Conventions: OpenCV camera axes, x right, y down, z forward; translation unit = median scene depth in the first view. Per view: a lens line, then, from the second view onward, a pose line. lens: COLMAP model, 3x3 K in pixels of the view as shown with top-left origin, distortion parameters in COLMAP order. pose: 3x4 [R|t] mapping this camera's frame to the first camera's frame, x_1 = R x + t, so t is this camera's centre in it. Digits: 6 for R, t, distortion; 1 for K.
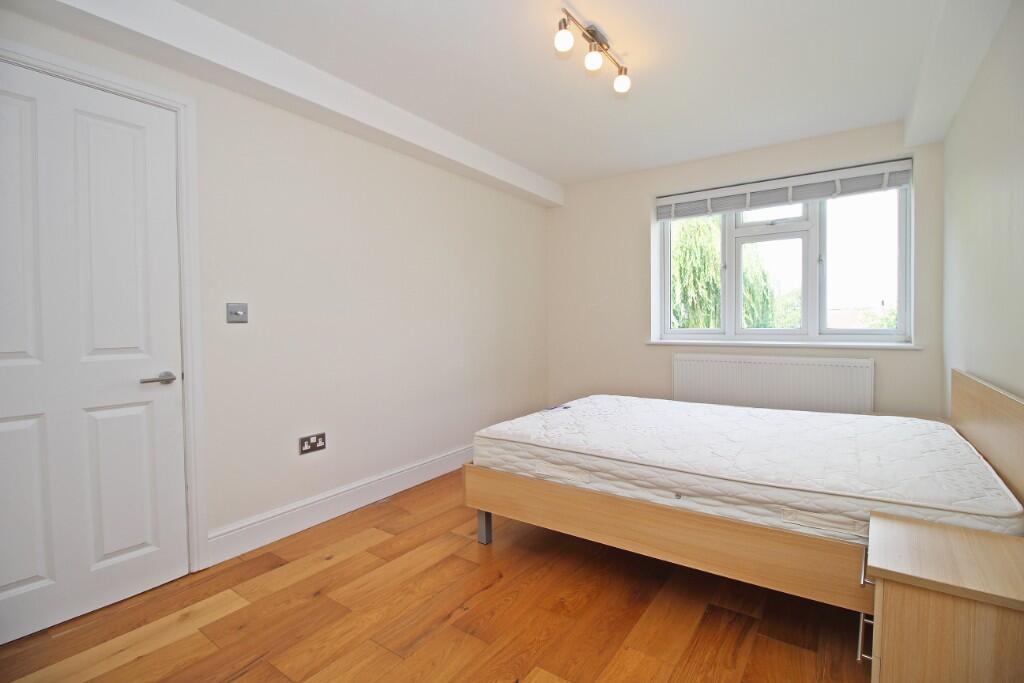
lens RADIAL K [[471.7, 0, 525.0], [0, 471.7, 337.1], [0, 0, 1]] dist [-0.017782, -0.000013]
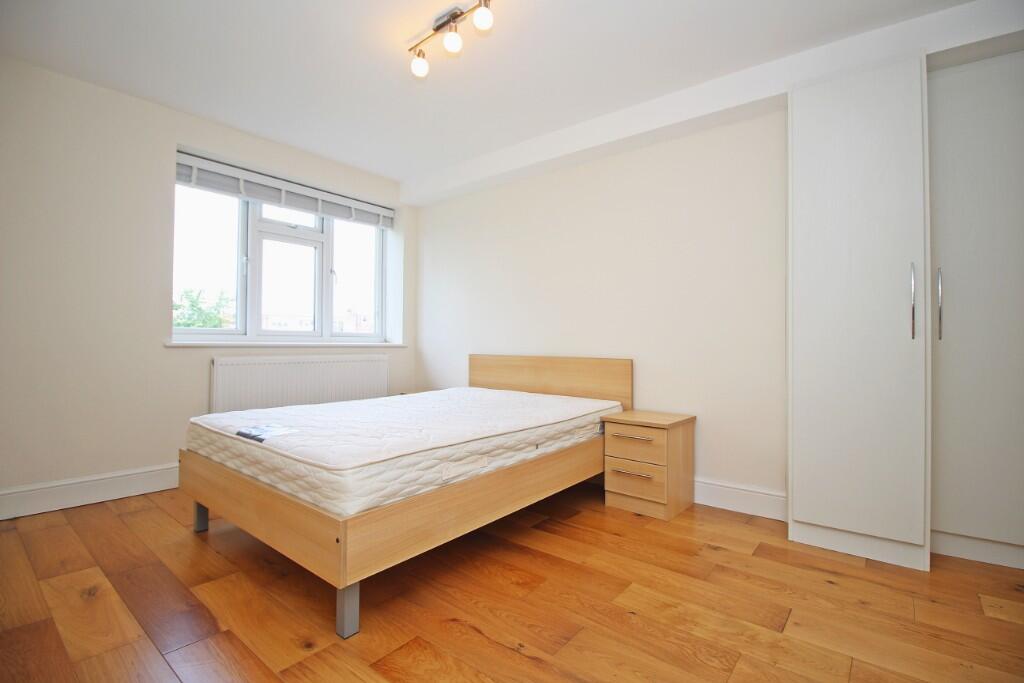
lens RADIAL K [[471.7, 0, 525.0], [0, 471.7, 337.1], [0, 0, 1]] dist [-0.017782, -0.000013]
pose [[0.057266, 0.021304, 0.998132, -0.775351], [0.024368, 0.999445, -0.022730, 0.054981], [-0.998062, 0.025624, 0.056715, 0.768030]]
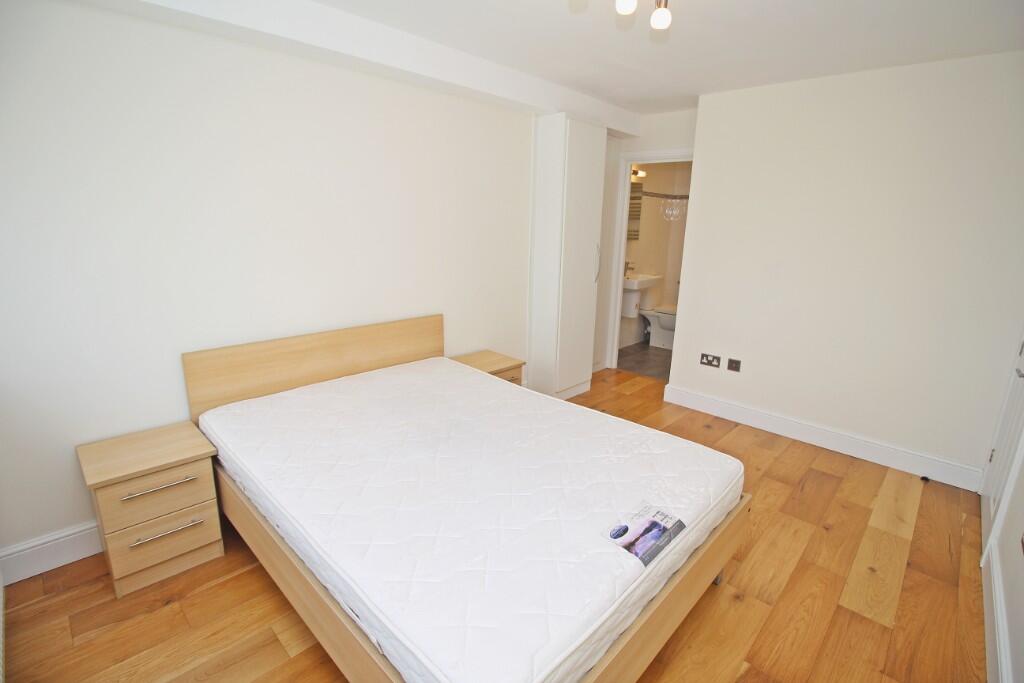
lens RADIAL K [[471.7, 0, 525.0], [0, 471.7, 337.1], [0, 0, 1]] dist [-0.017782, -0.000013]
pose [[-0.988666, -0.049612, 0.141700, 0.161495], [-0.010357, 0.964113, 0.265289, -0.219625], [-0.149776, 0.260815, -0.953699, 1.875516]]
